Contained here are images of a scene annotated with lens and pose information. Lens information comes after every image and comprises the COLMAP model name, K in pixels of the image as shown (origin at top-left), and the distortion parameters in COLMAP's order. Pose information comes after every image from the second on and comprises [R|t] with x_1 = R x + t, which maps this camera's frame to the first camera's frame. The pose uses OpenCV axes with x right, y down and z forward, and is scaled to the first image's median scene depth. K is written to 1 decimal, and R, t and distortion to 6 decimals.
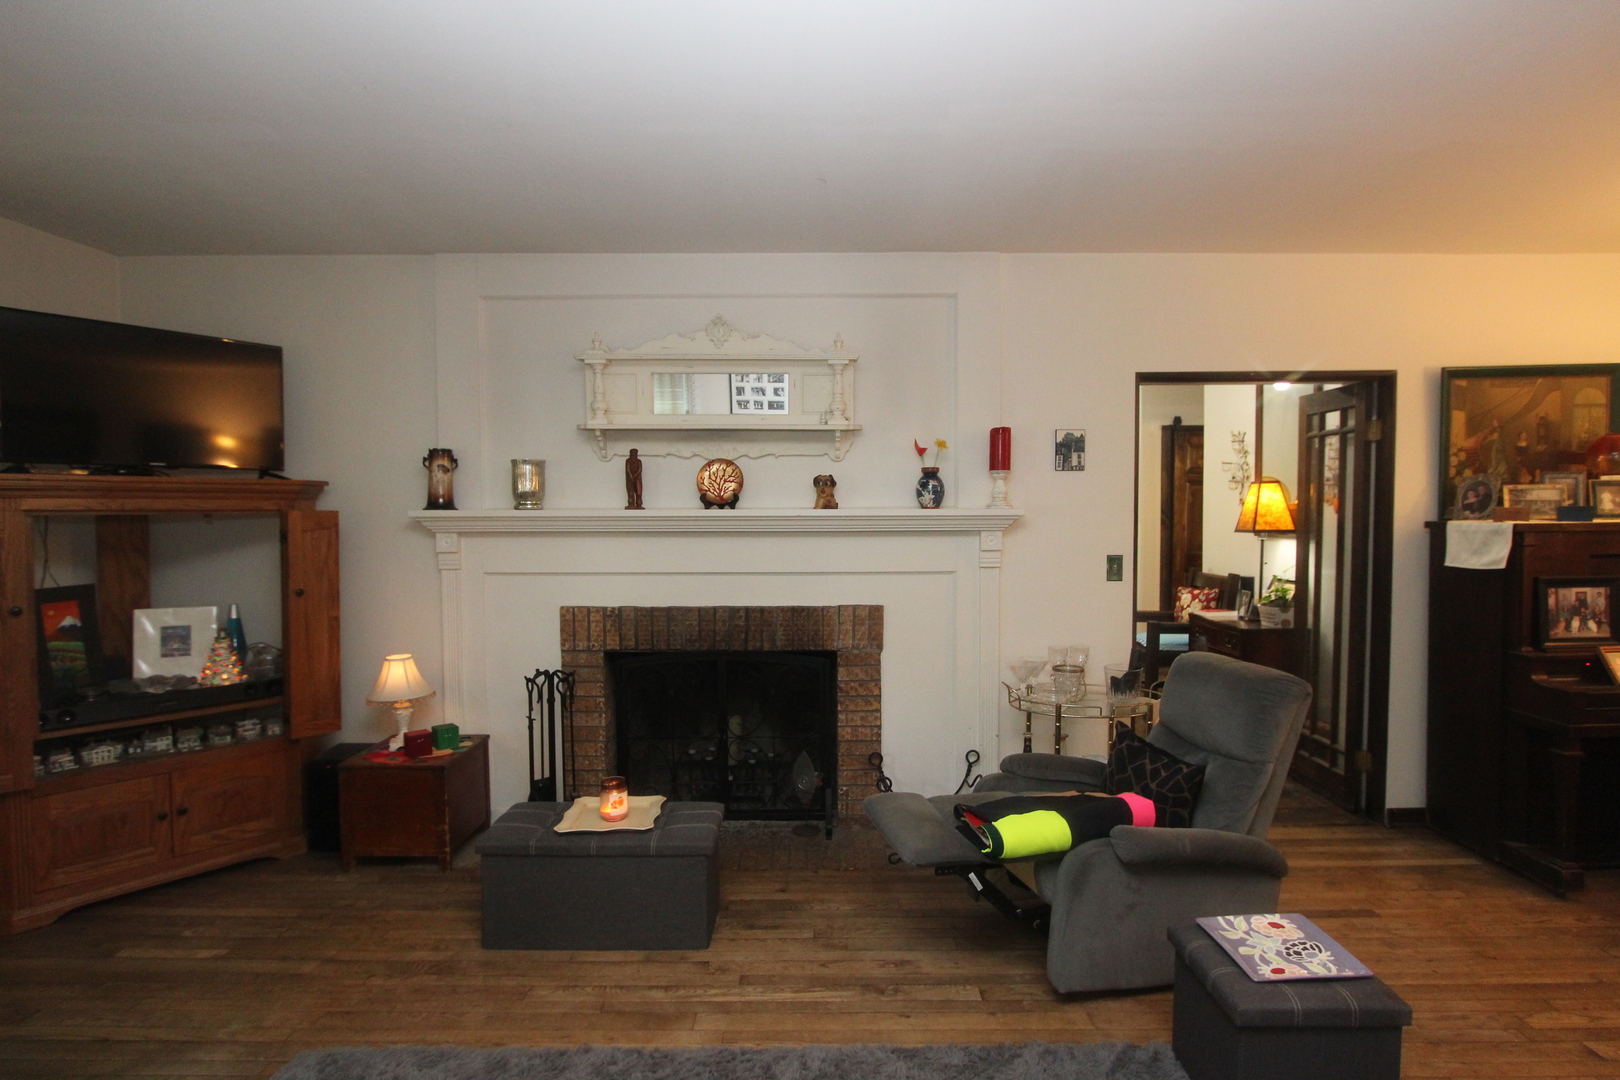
lens RADIAL K [[860.6, 0, 810.1], [0, 860.6, 543.2], [0, 0, 1]] dist [-0.011423, 0.001326]
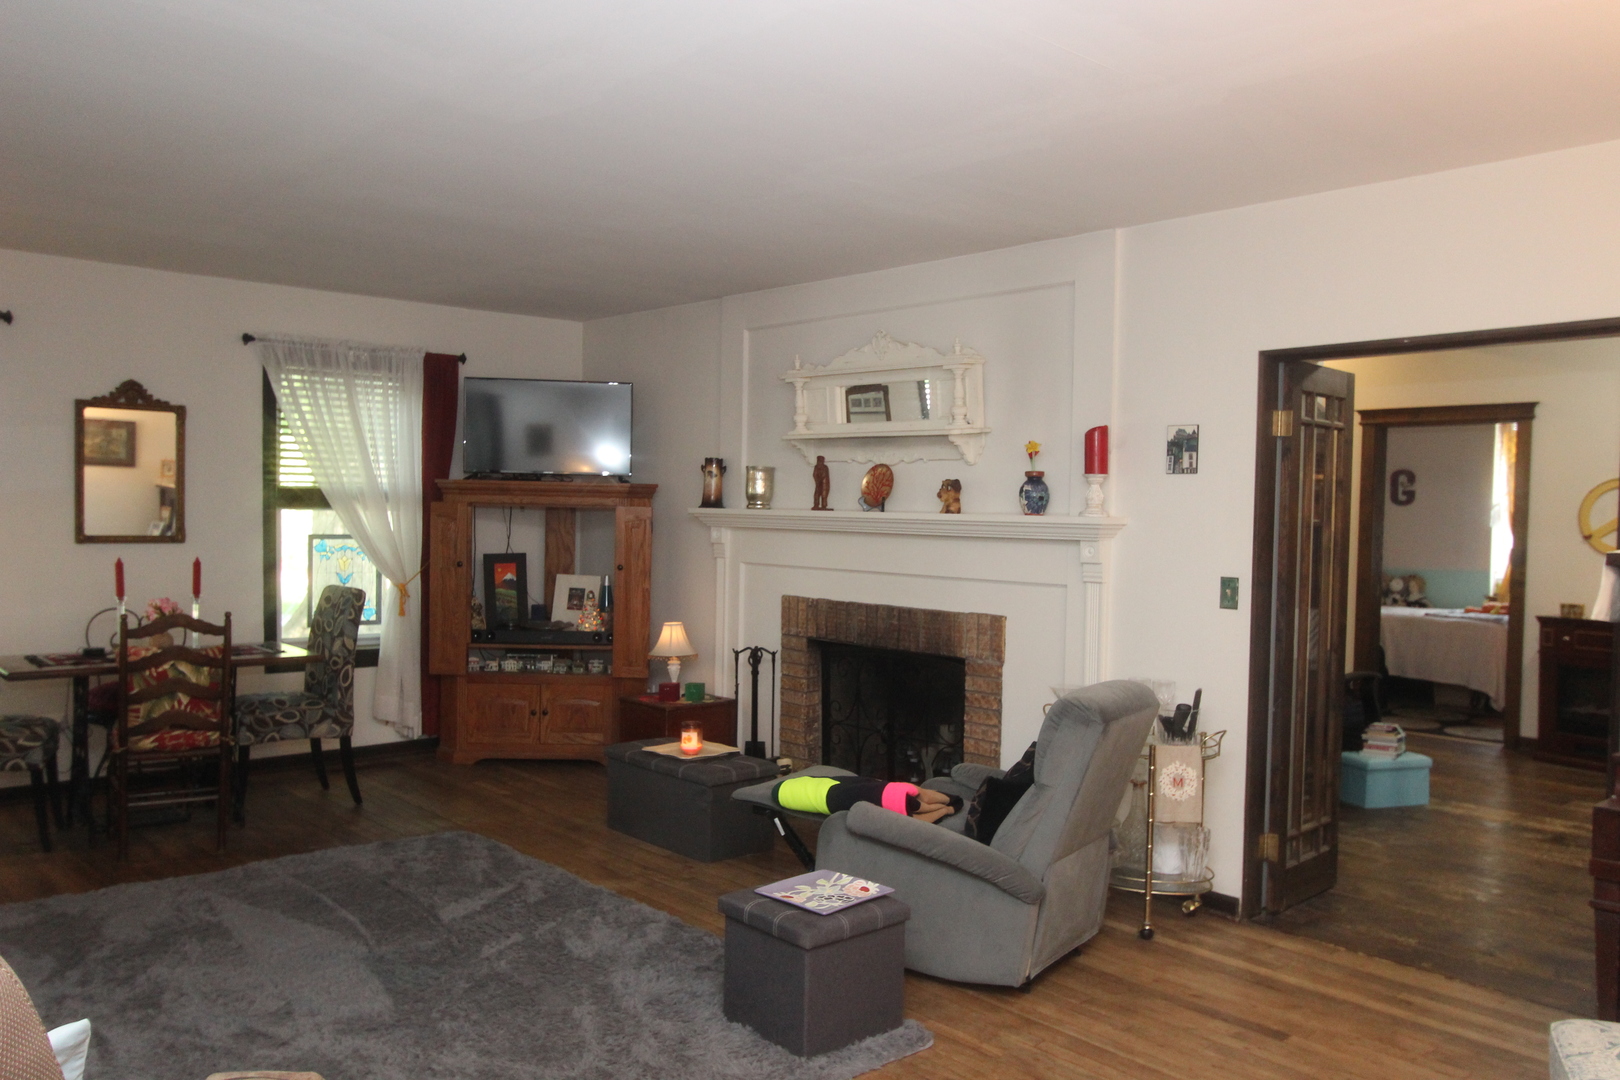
lens RADIAL K [[1266.0, 0, 810.0], [0, 1266.0, 540.5], [0, 0, 1]] dist [0.008407, -0.000729]
pose [[0.670676, 0.035347, -0.740908, 0.997588], [-0.049667, 0.998762, 0.002690, -0.004364], [0.740086, 0.034995, 0.671602, -0.103052]]
